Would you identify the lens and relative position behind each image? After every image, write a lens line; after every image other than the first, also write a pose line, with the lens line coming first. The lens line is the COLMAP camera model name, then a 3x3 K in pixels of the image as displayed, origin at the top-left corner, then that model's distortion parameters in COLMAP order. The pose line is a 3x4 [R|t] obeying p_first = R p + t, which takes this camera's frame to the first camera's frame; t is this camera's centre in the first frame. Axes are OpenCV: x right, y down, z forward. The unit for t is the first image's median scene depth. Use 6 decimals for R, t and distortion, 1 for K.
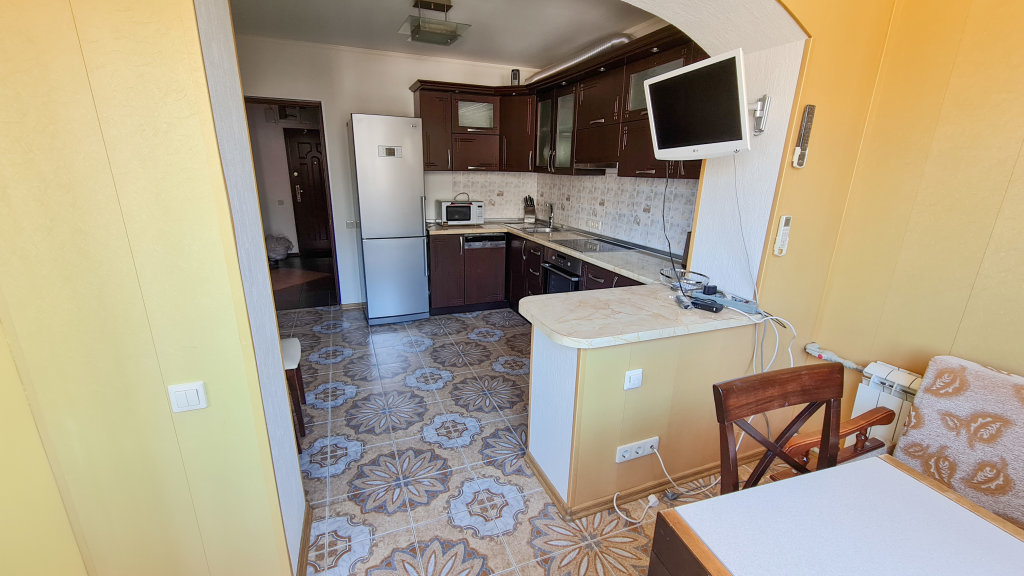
lens RADIAL K [[417.9, 0, 509.1], [0, 417.9, 289.3], [0, 0, 1]] dist [0.004149, -0.000653]
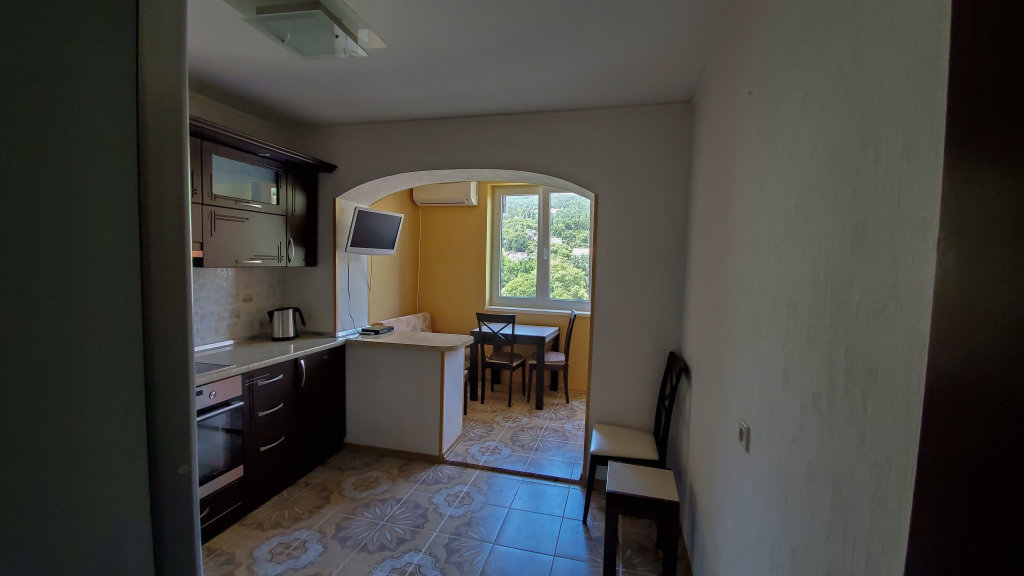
lens RADIAL K [[406.0, 0, 519.7], [0, 406.0, 288.6], [0, 0, 1]] dist [0.002144, -0.000176]
pose [[-0.815294, -0.066272, 0.575242, -0.588183], [0.126502, 0.949047, 0.288629, -0.327436], [-0.565060, 0.308087, -0.765369, 1.094792]]
